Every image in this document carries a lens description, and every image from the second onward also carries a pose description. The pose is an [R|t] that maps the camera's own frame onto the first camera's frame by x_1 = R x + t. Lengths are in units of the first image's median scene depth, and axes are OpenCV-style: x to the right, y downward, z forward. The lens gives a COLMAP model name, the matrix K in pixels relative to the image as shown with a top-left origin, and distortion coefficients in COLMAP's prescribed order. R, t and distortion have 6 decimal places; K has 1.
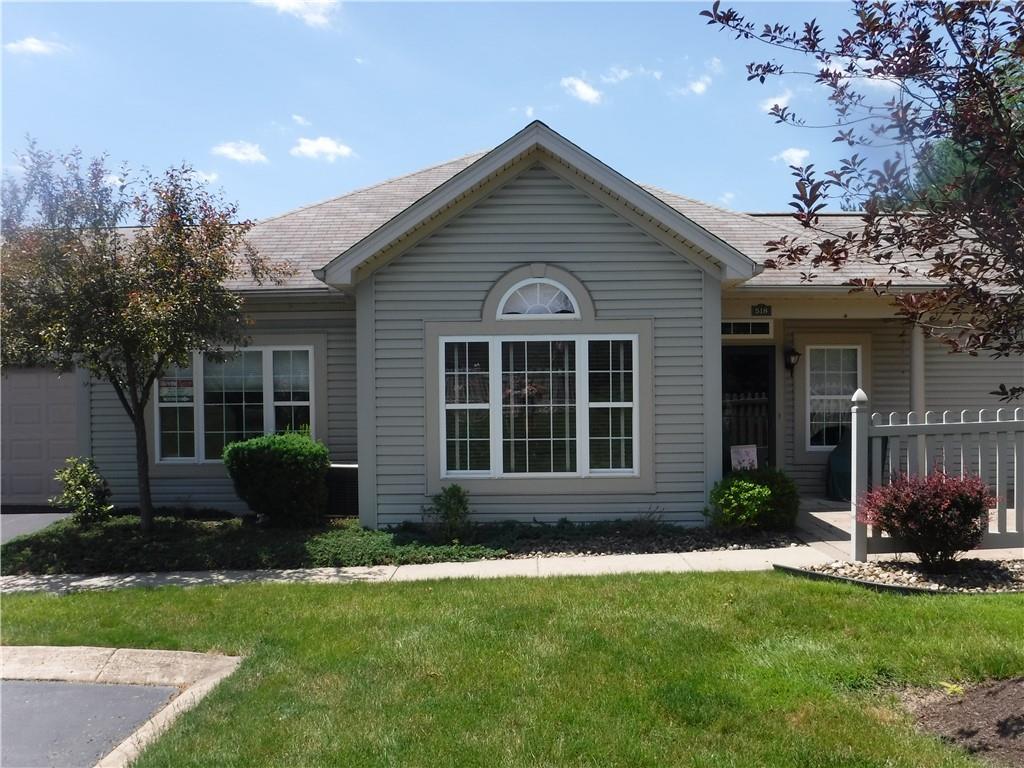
lens RADIAL K [[848.9, 0, 512.0], [0, 848.9, 384.0], [0, 0, 1]] dist [-0.046511, -0.000916]
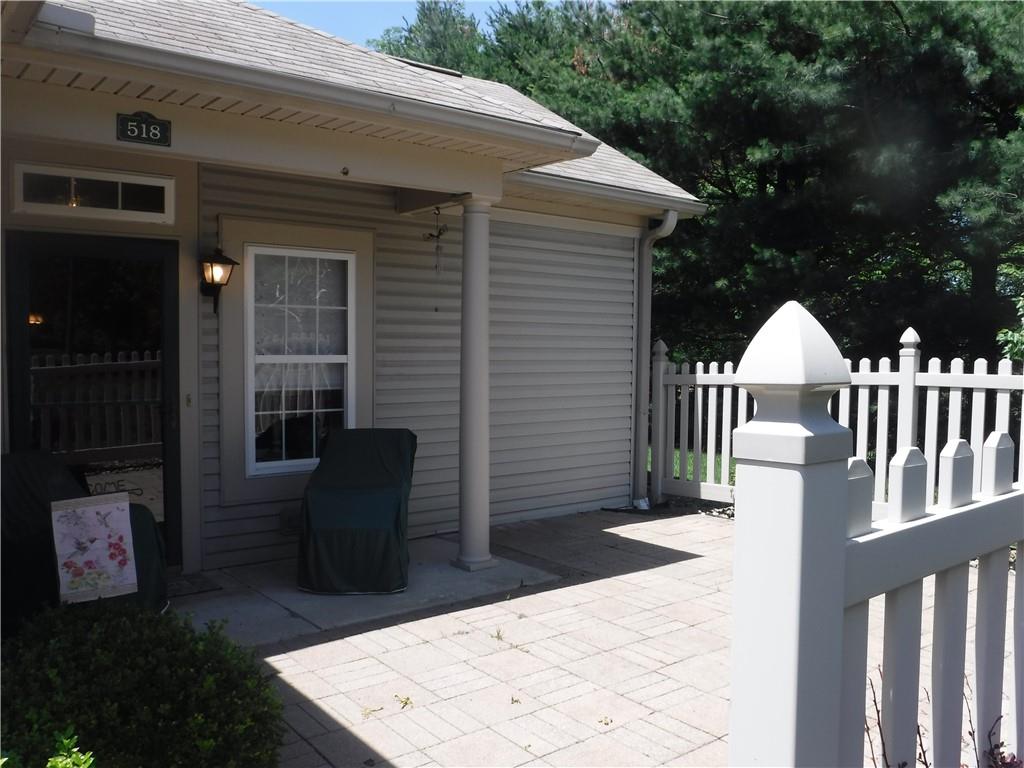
lens RADIAL K [[856.0, 0, 512.0], [0, 856.0, 384.0], [0, 0, 1]] dist [-0.070878, -0.000146]
pose [[0.774904, -0.018759, 0.631801, 0.220626], [-0.012053, 0.998939, 0.044443, 0.009184], [-0.631964, -0.042054, 0.773856, 0.722711]]
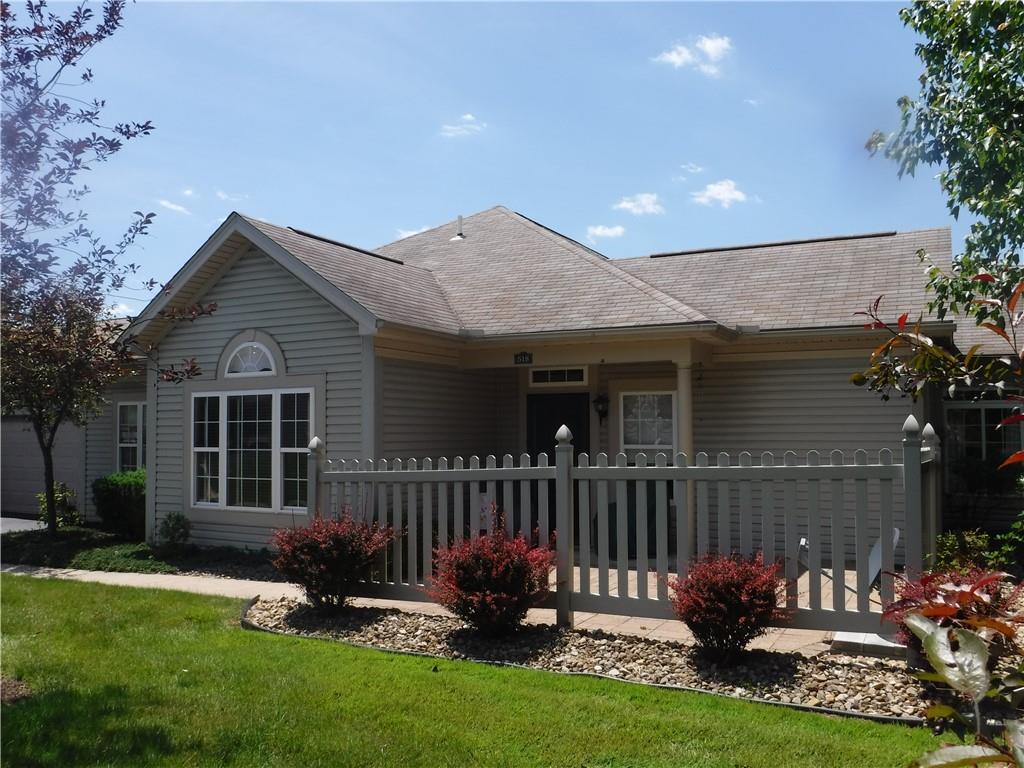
lens RADIAL K [[856.0, 0, 512.0], [0, 856.0, 384.0], [0, 0, 1]] dist [-0.070878, -0.000146]
pose [[0.891459, -0.020760, -0.452625, 0.889367], [-0.002495, 0.998710, -0.050720, -0.006917], [0.453094, 0.046344, 0.890257, 0.112979]]
